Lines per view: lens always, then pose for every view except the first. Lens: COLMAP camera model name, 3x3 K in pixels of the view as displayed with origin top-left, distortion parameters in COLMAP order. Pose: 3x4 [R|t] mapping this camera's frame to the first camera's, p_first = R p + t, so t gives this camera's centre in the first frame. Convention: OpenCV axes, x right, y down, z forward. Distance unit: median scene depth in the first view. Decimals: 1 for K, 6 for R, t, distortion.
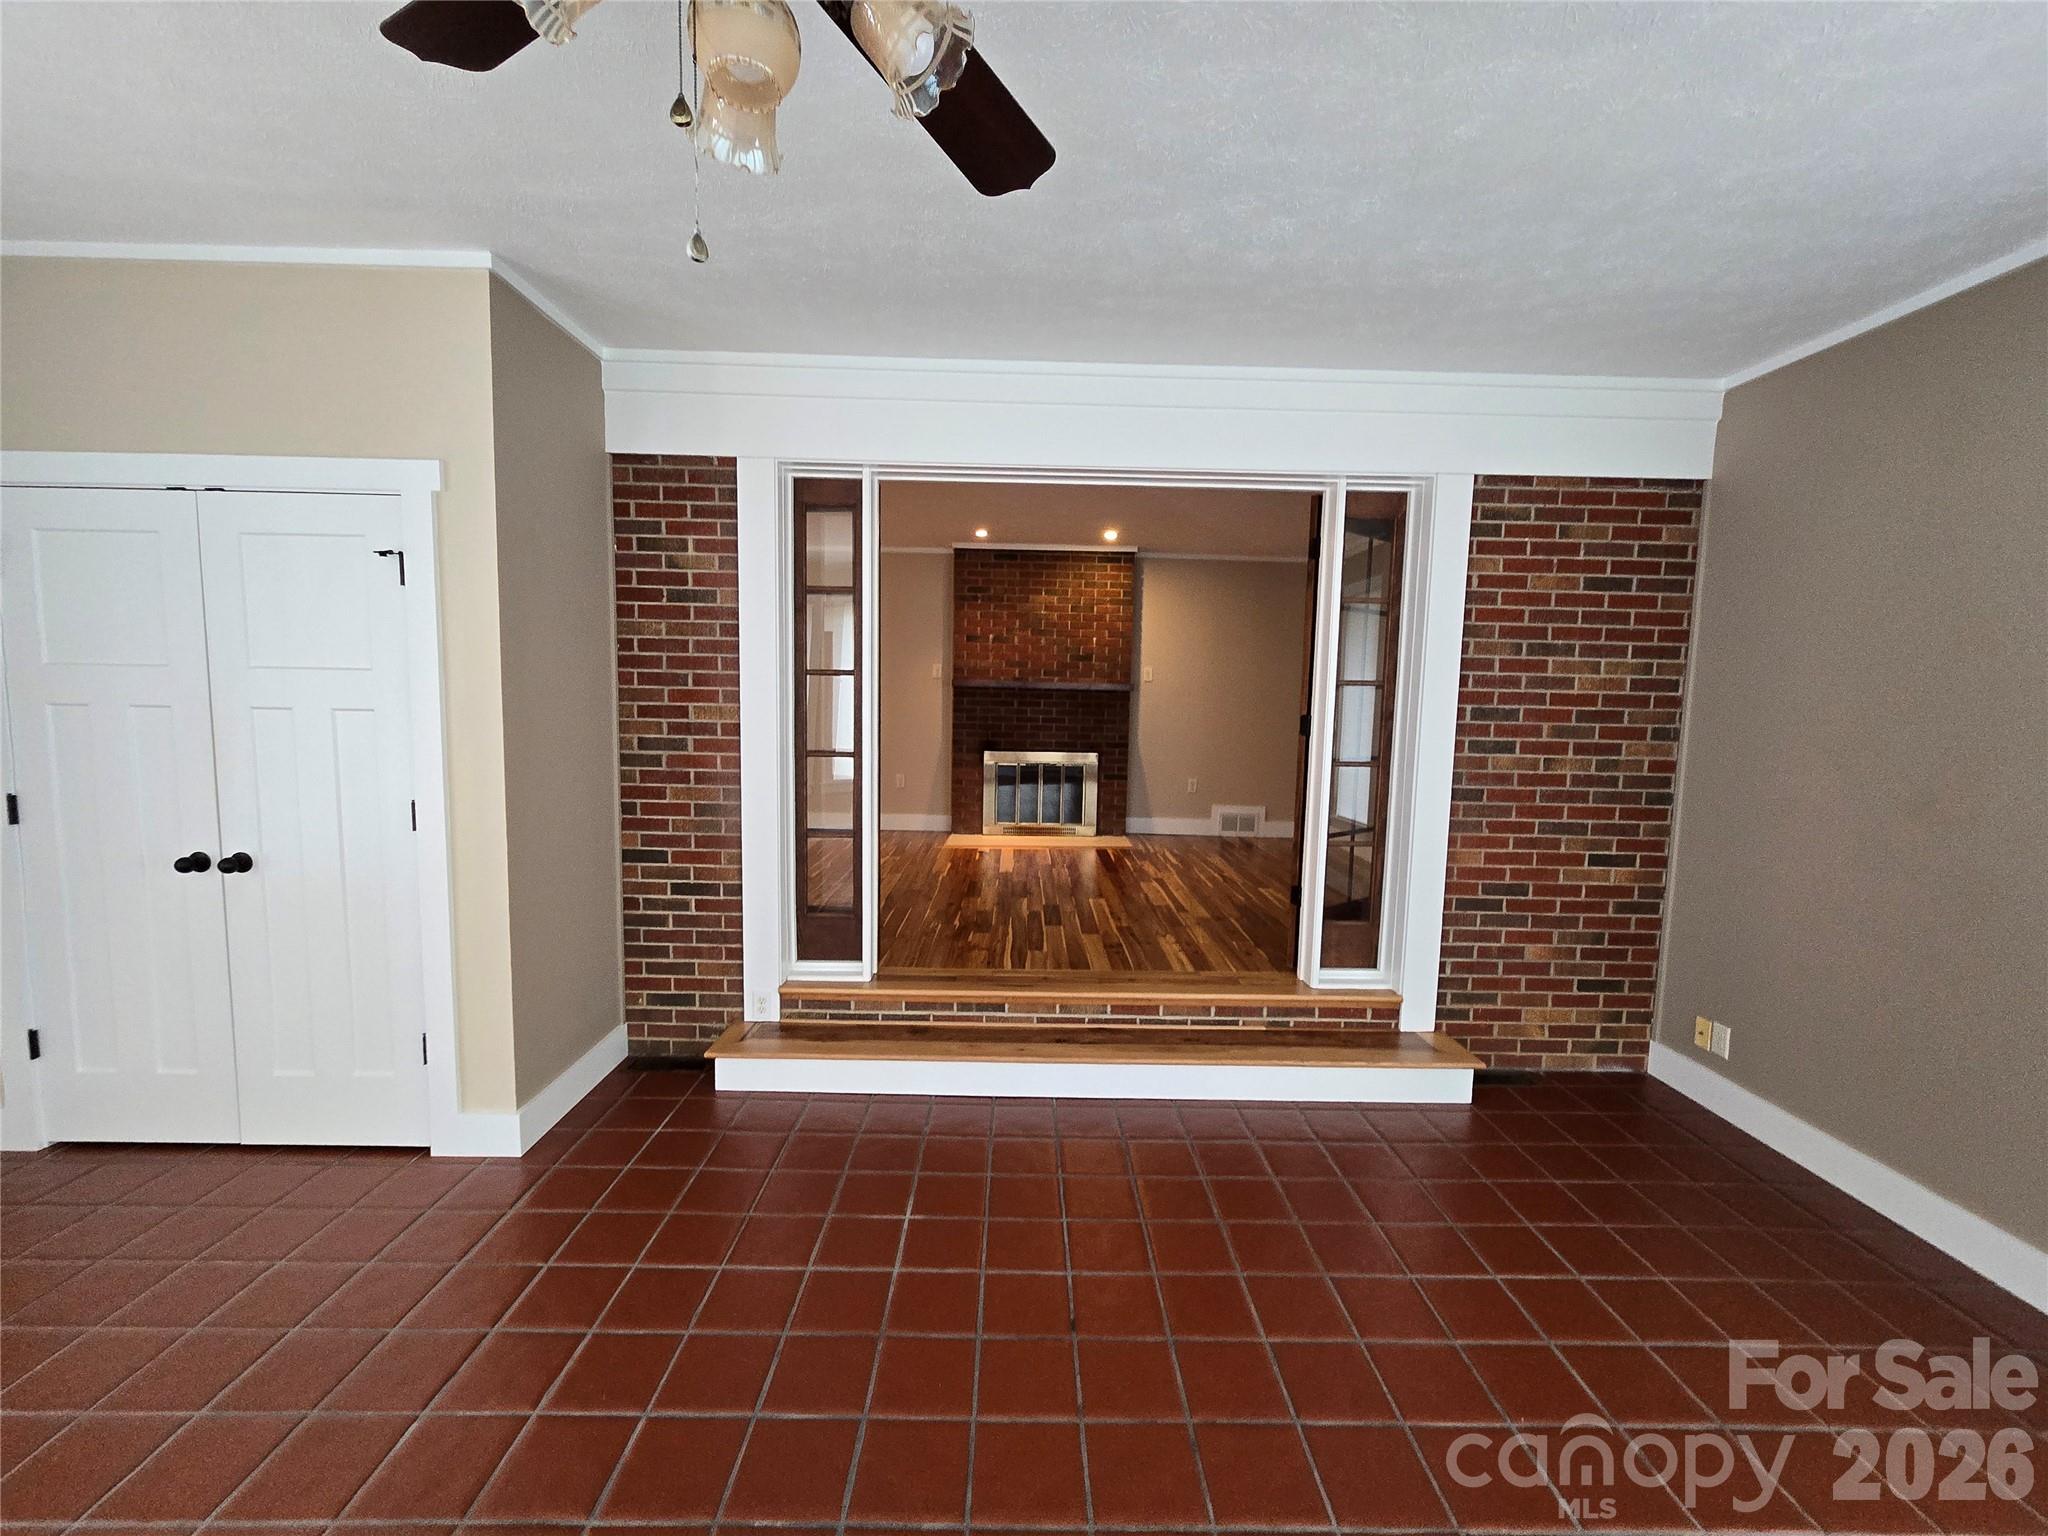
lens RADIAL K [[838.9, 0, 1028.7], [0, 838.9, 766.6], [0, 0, 1]] dist [0.003853, 0.000255]
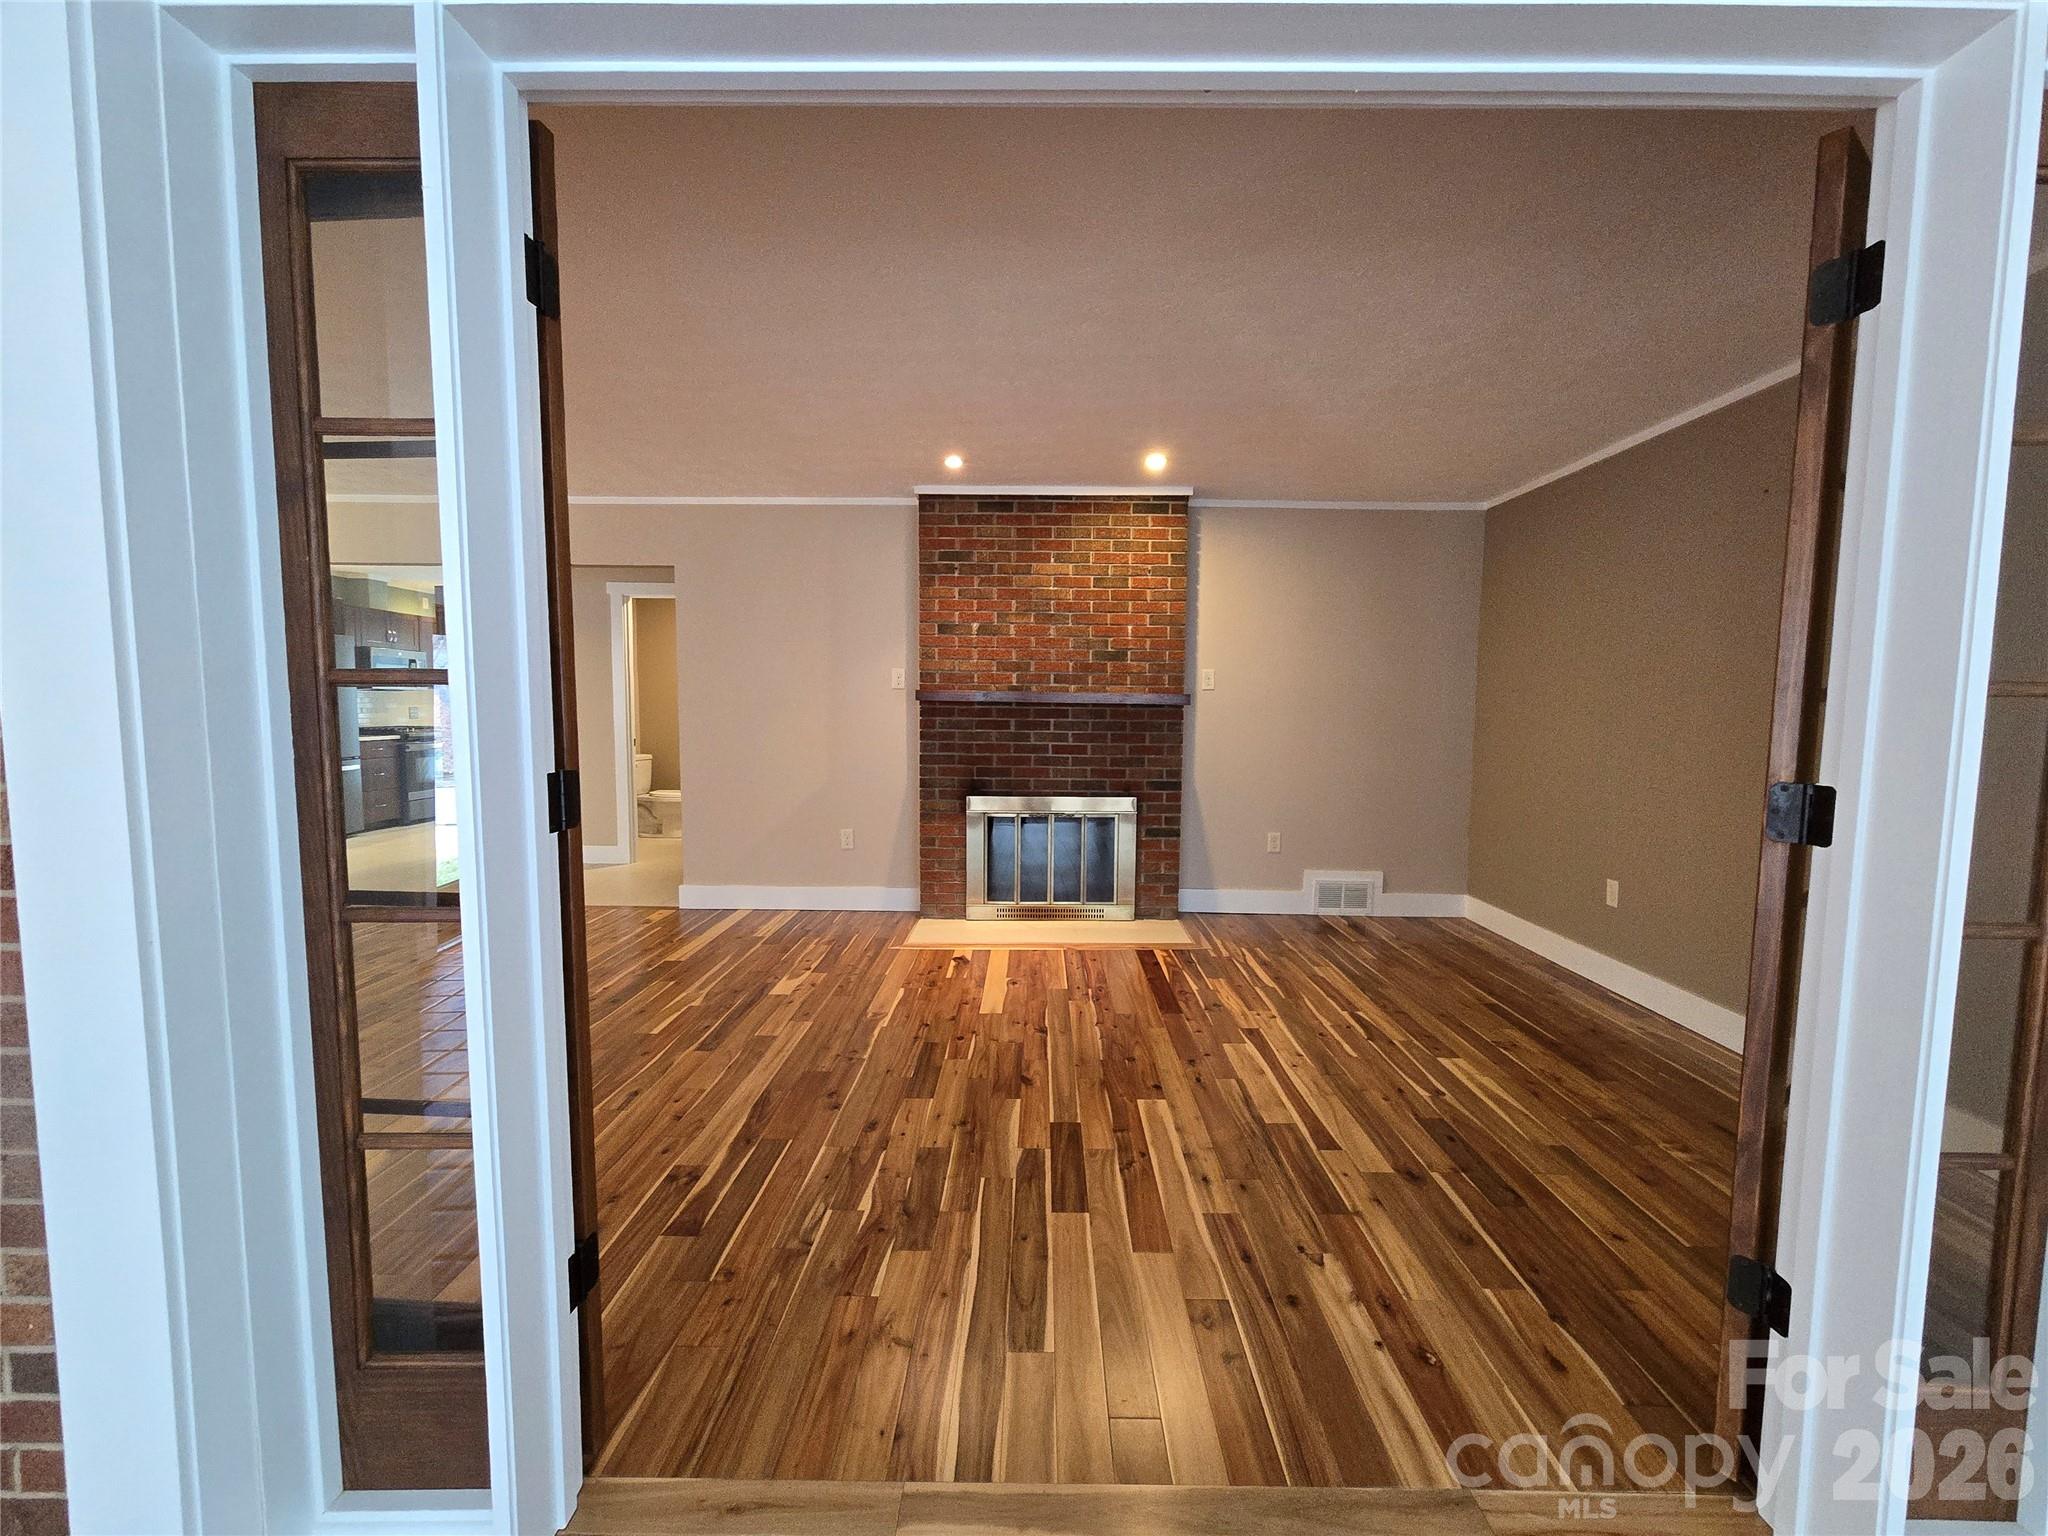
lens RADIAL K [[838.9, 0, 1025.6], [0, 838.9, 777.0], [0, 0, 1]] dist [0.003853, 0.000255]
pose [[0.999600, -0.010504, -0.026246, 0.012151], [0.010527, 0.999944, 0.000738, -0.034223], [0.026237, -0.001014, 0.999655, 0.330008]]
